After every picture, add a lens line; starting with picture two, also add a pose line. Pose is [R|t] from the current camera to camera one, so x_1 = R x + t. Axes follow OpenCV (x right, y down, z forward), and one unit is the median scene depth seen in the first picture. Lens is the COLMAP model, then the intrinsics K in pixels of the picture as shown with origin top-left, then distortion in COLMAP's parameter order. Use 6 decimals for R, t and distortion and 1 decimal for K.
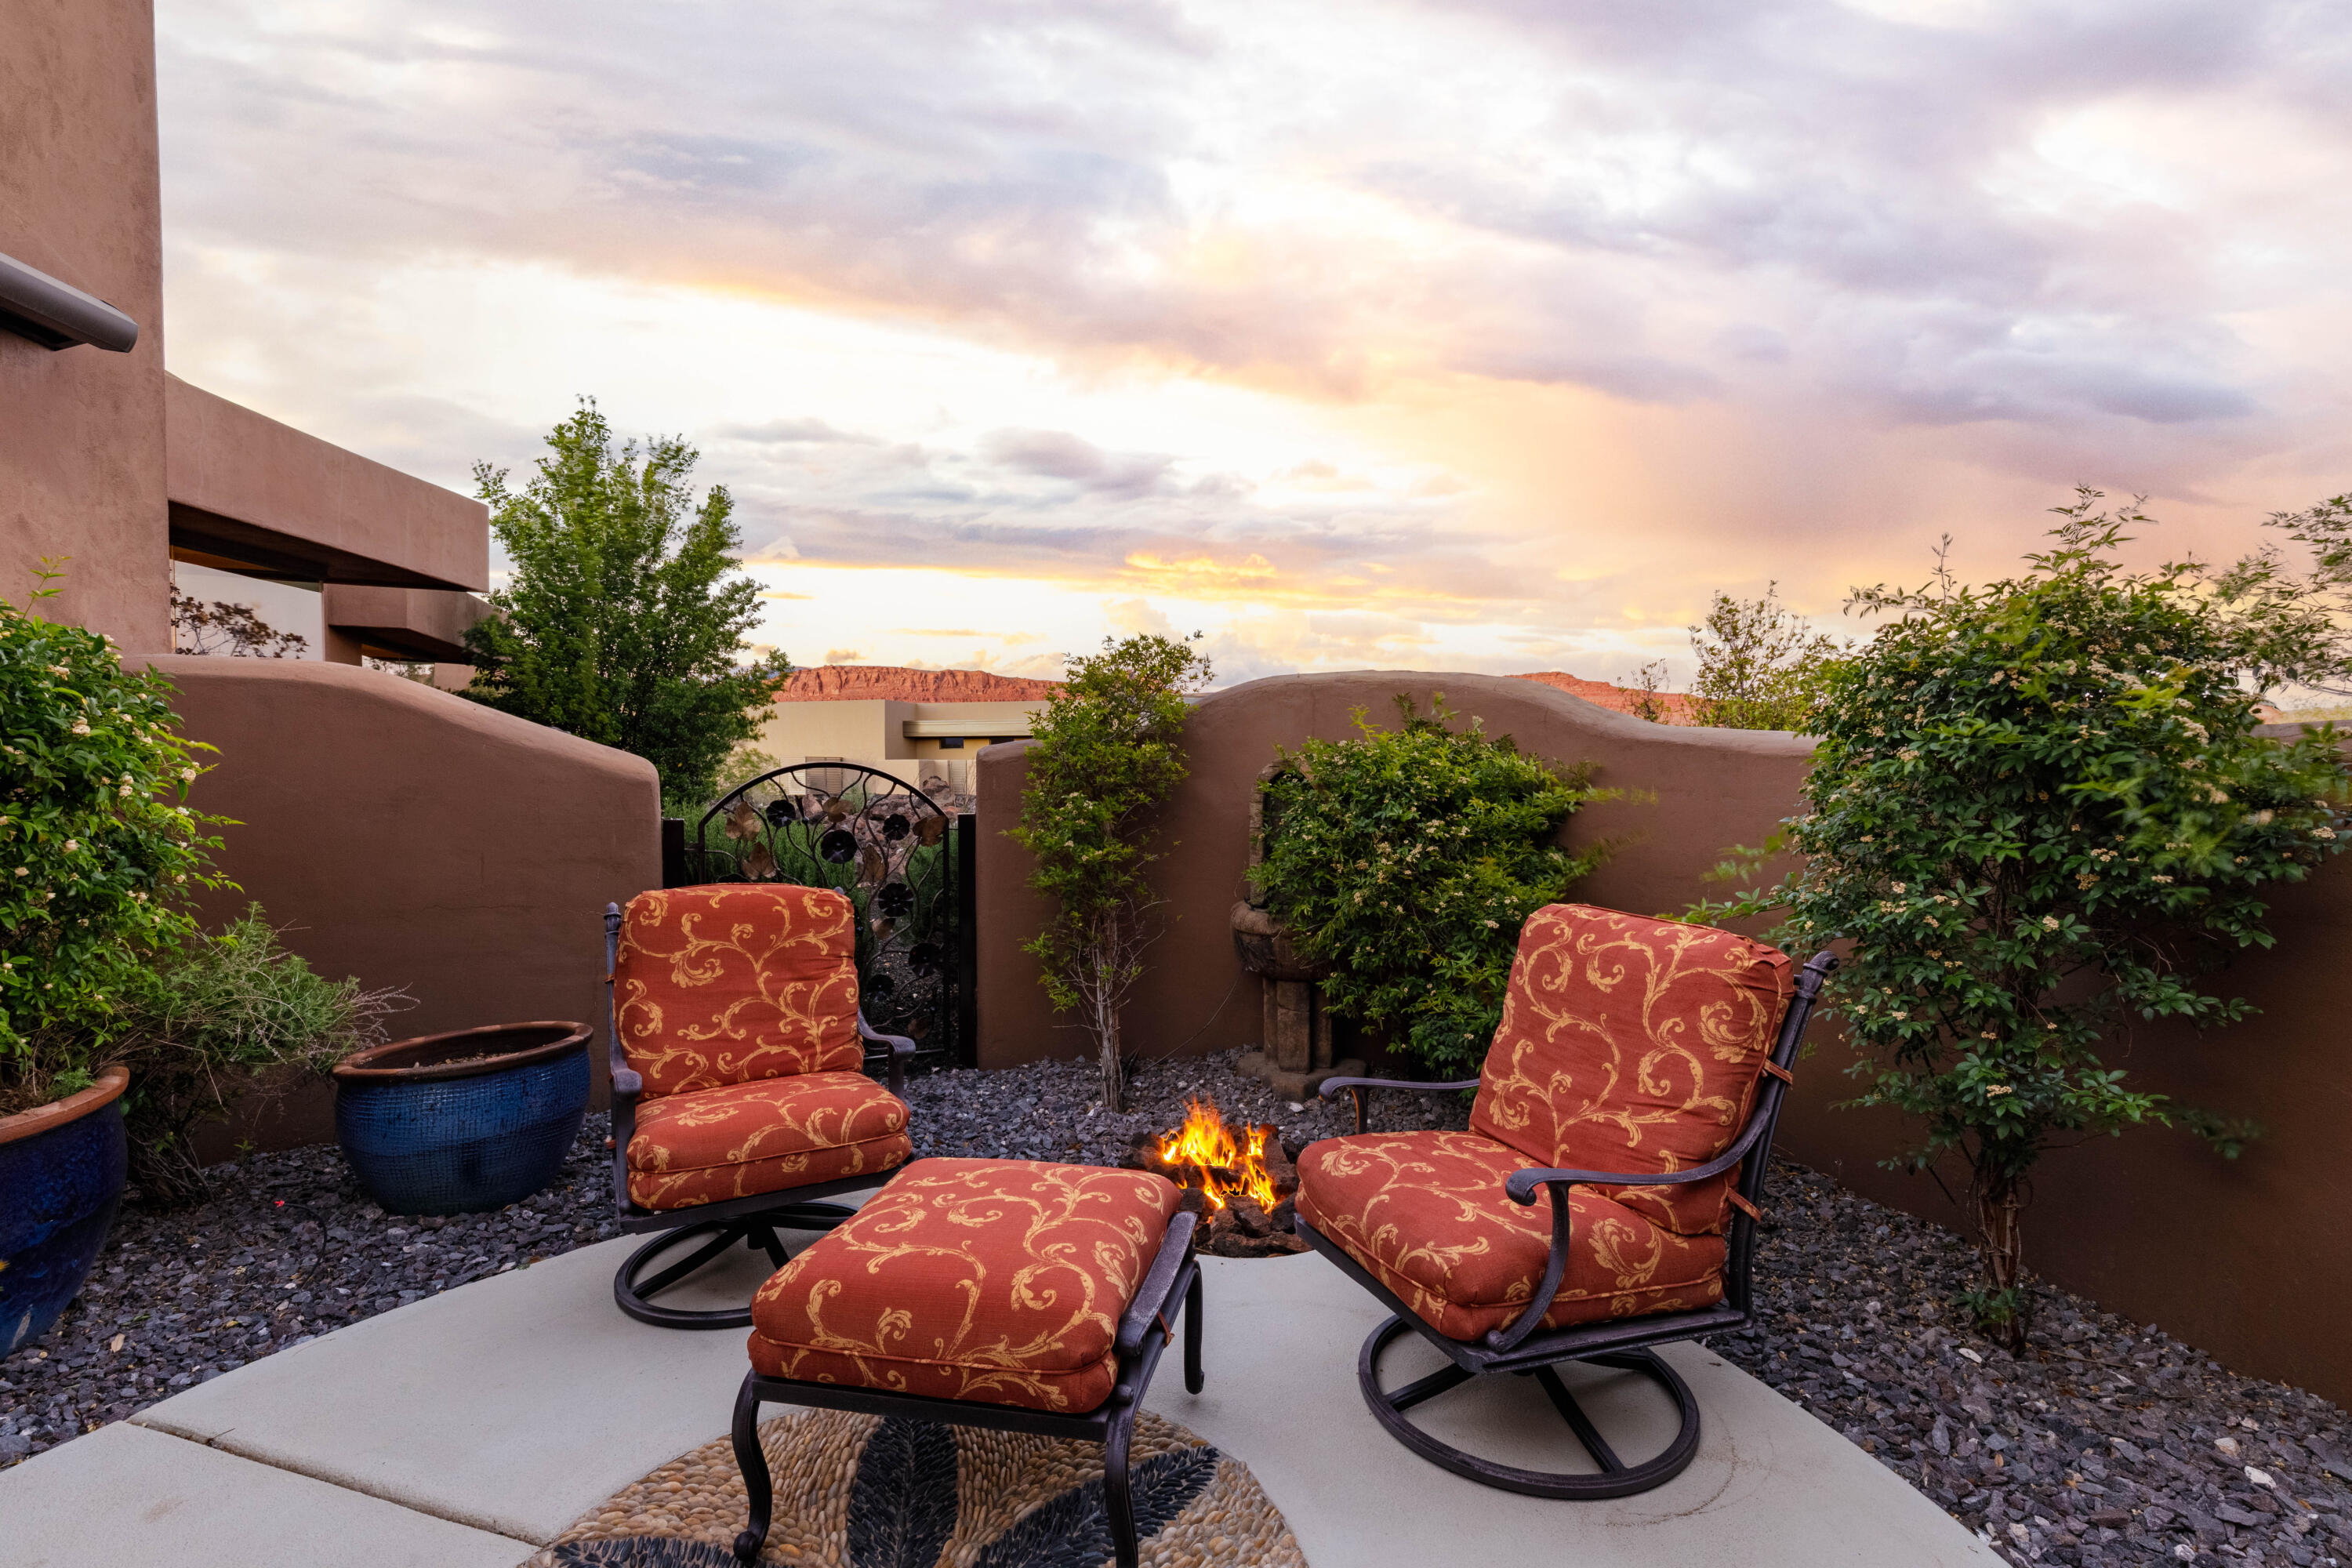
lens RADIAL K [[1060.3, 0, 1175.3], [0, 1060.3, 780.1], [0, 0, 1]] dist [-0.000937, 0.000416]
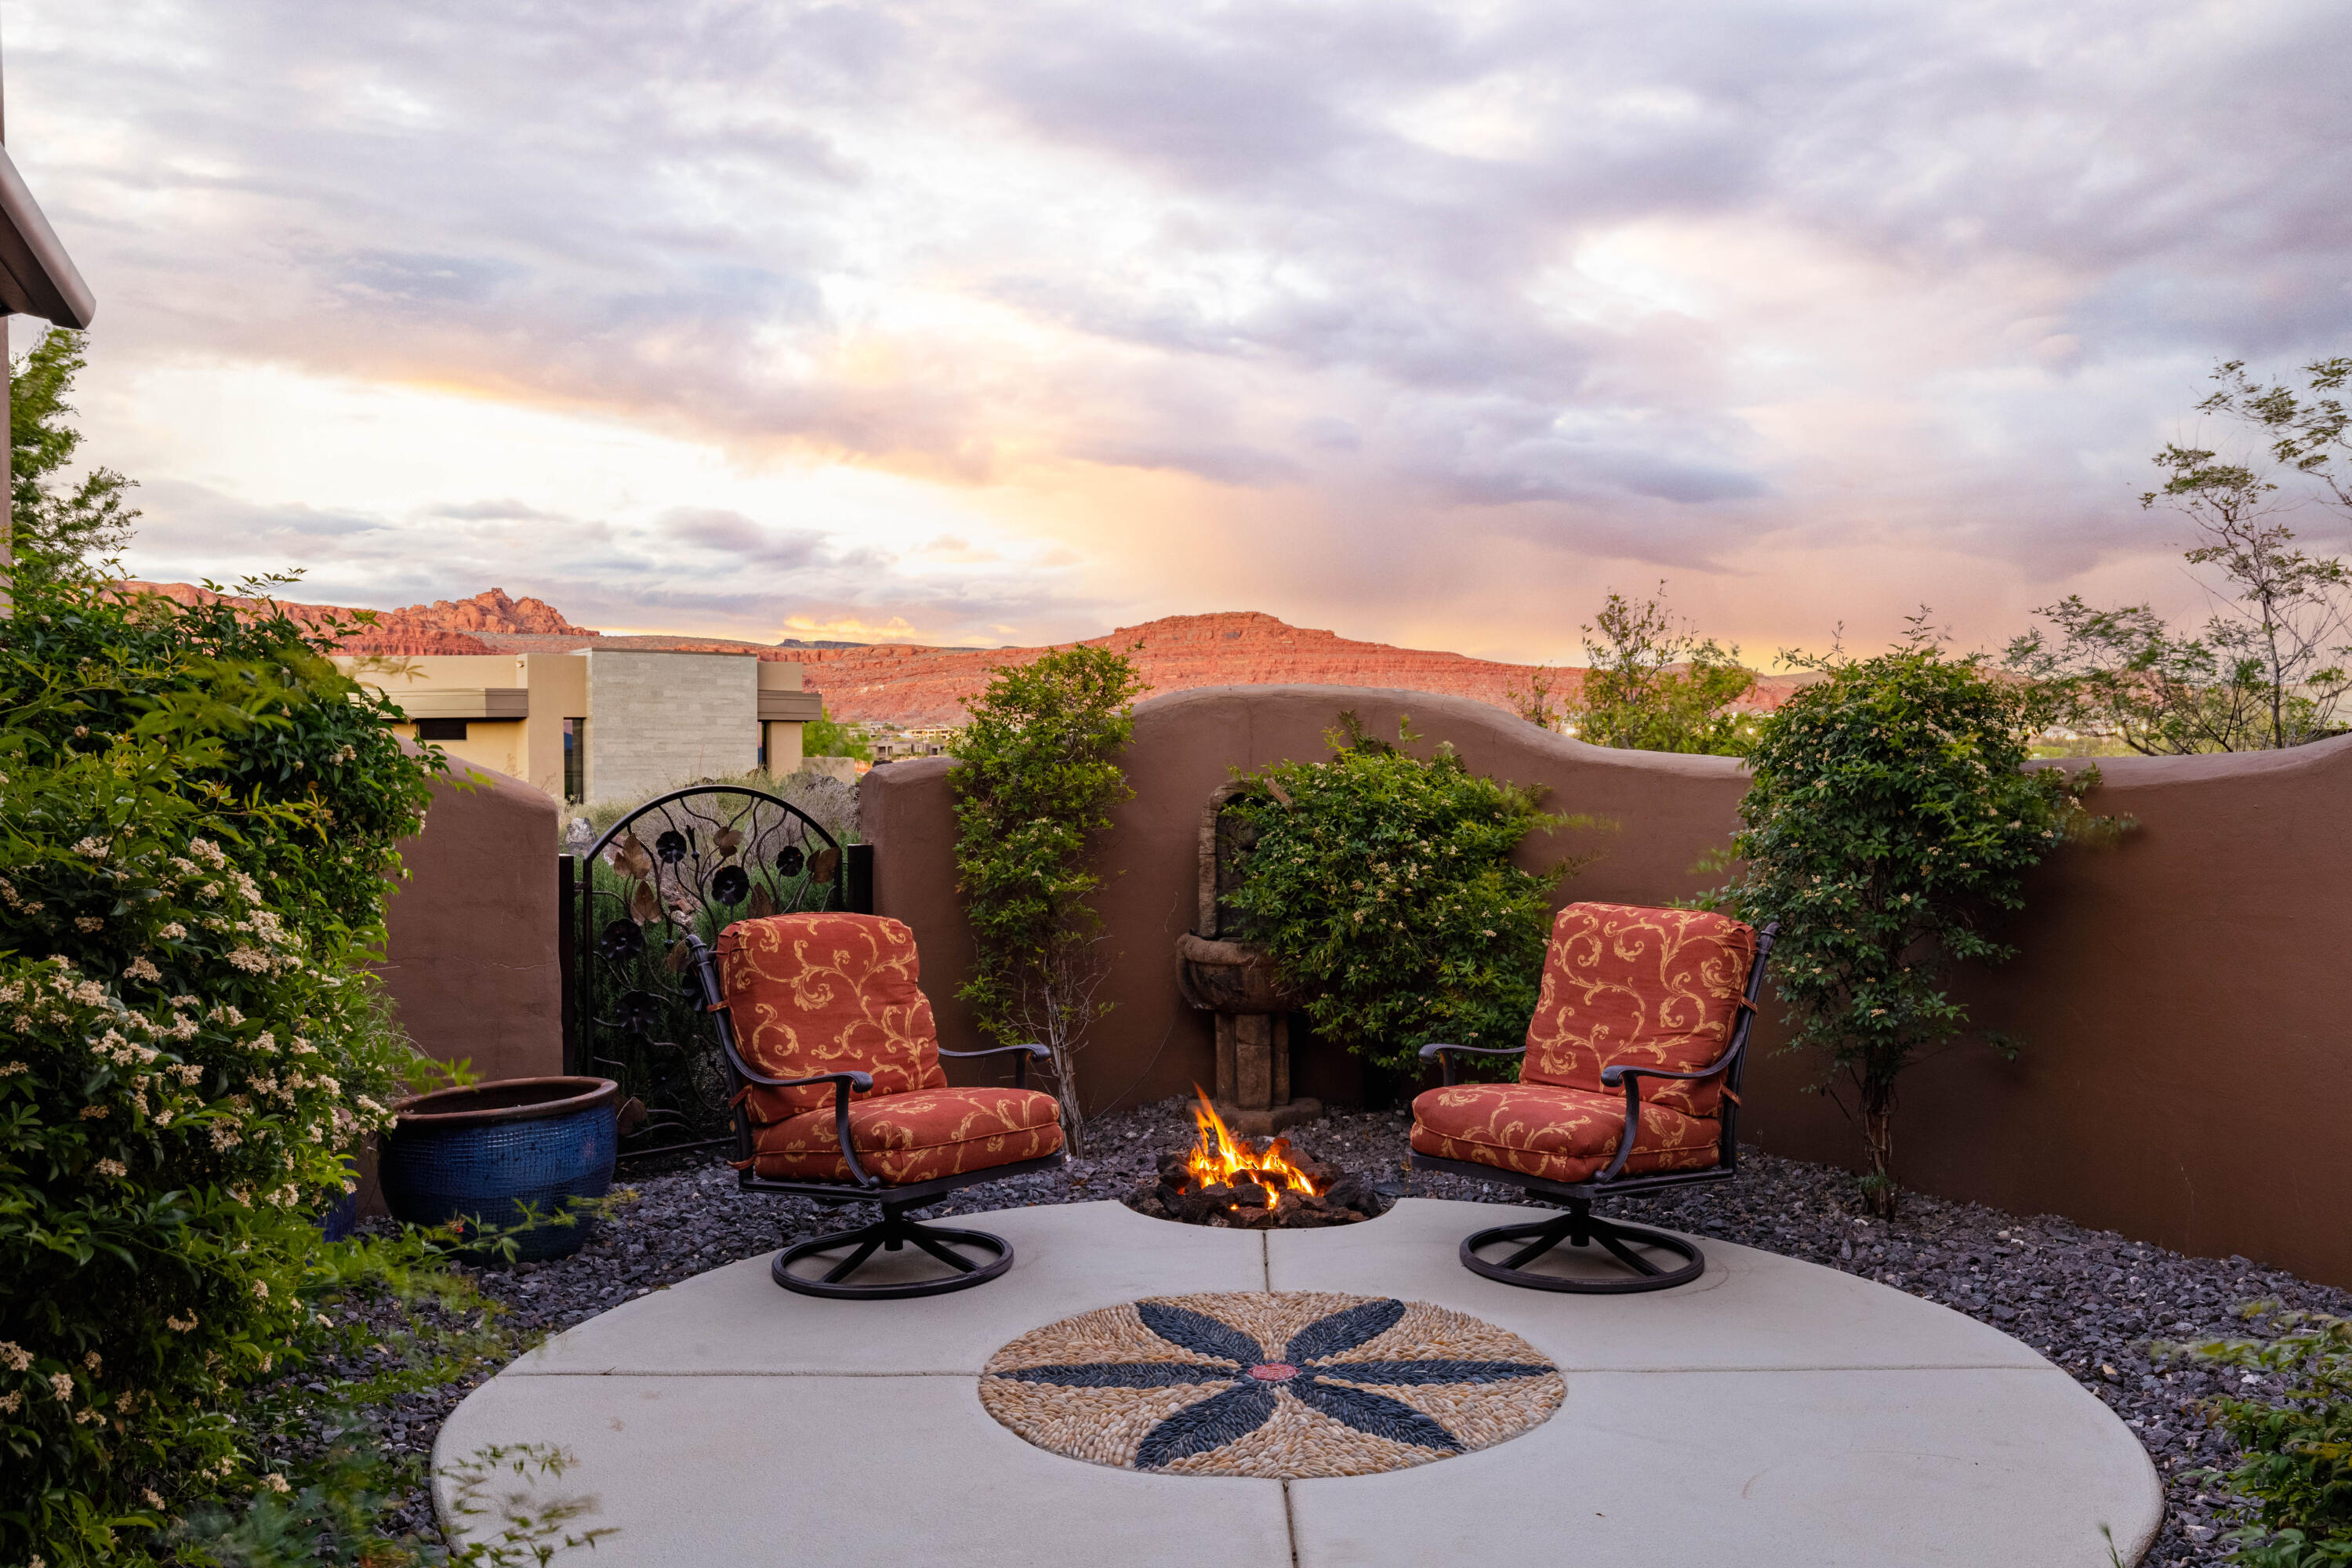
lens RADIAL K [[1882.3, 0, 1174.1], [0, 1882.3, 782.4], [0, 0, 1]] dist [-0.008408, -0.000440]
pose [[0.953471, -0.005083, 0.301443, -0.780087], [0.007159, 0.999958, -0.005780, -0.015919], [-0.301401, 0.007669, 0.953467, -0.993848]]
